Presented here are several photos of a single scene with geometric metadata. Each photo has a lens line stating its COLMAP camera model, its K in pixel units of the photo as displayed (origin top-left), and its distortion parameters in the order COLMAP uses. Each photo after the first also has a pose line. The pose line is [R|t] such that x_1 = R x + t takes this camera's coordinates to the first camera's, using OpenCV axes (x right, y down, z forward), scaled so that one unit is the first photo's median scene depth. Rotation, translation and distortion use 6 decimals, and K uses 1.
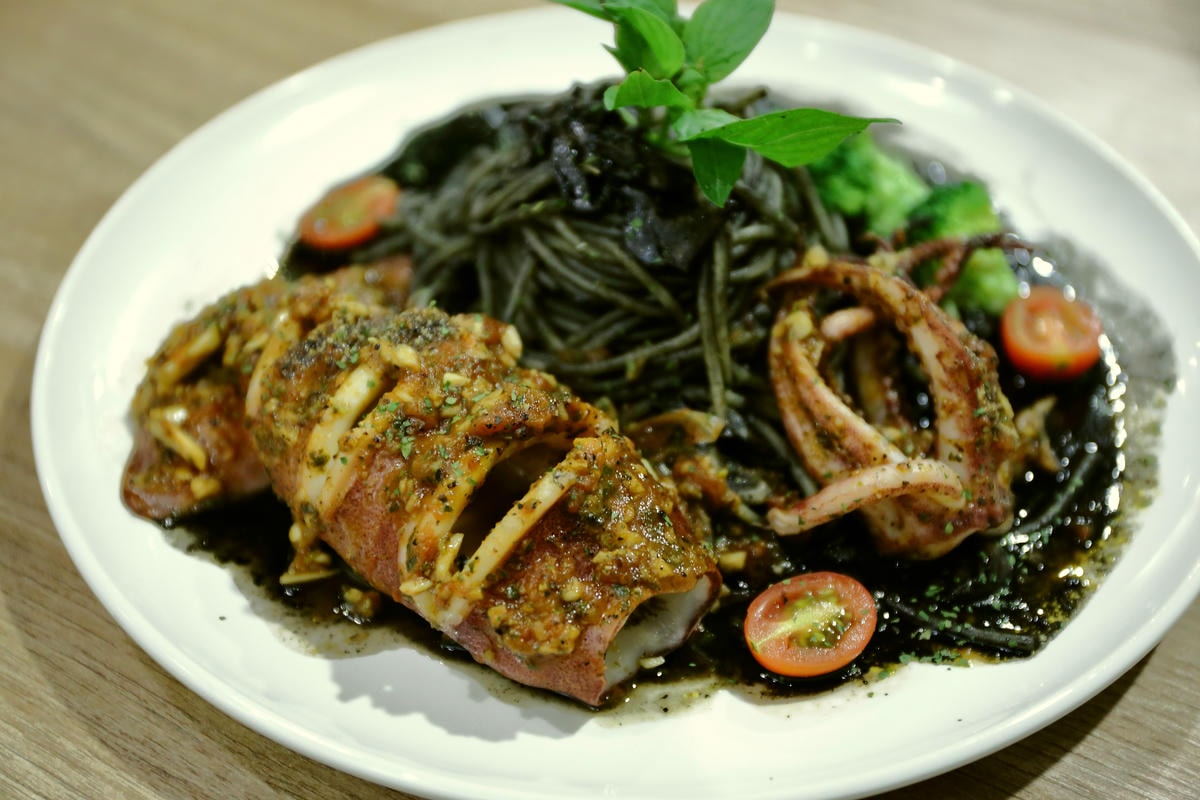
lens RADIAL K [[1931.6, 0, 600.0], [0, 1931.6, 400.0], [0, 0, 1]] dist [0.096638, 0.003613]
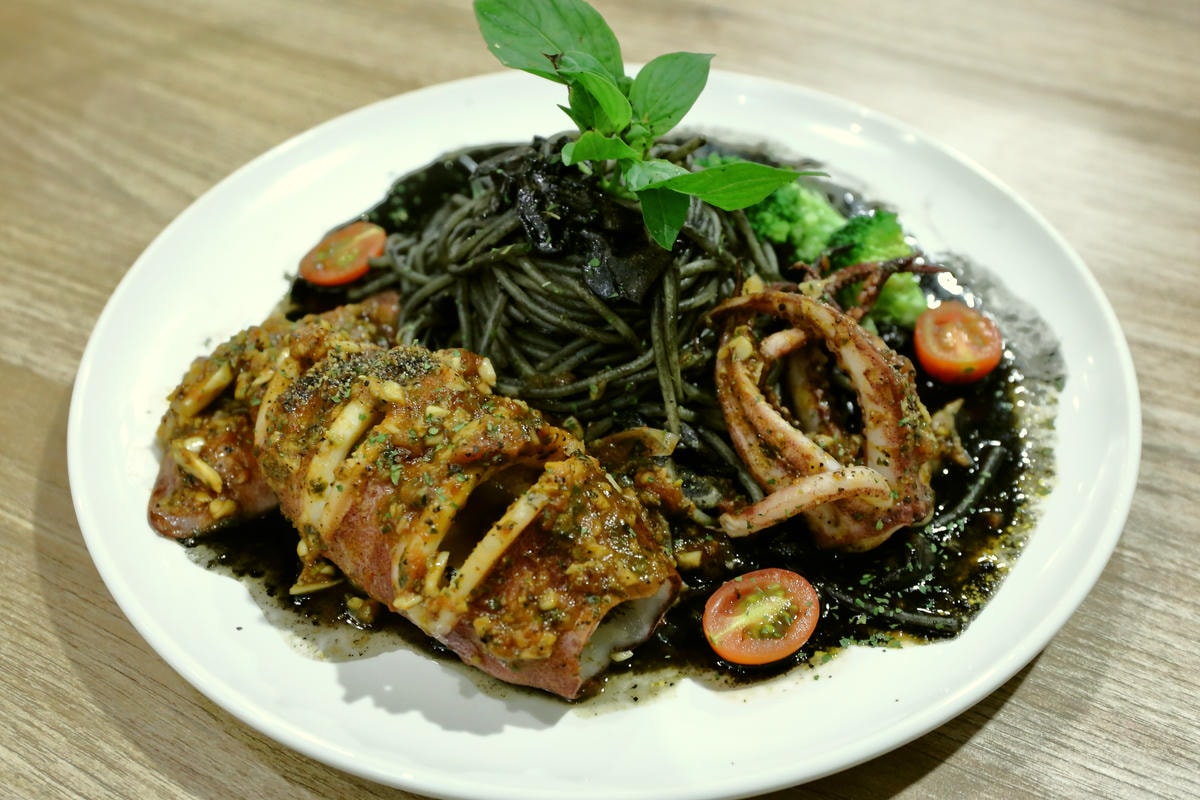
lens RADIAL K [[1454.9, 0, 600.0], [0, 1454.9, 400.0], [0, 0, 1]] dist [0.017425, 0.068983]
pose [[0.999181, -0.036140, 0.018185, 0.003934], [0.035538, 0.998843, 0.032406, -0.039681], [-0.019335, -0.031734, 0.999309, 0.153396]]
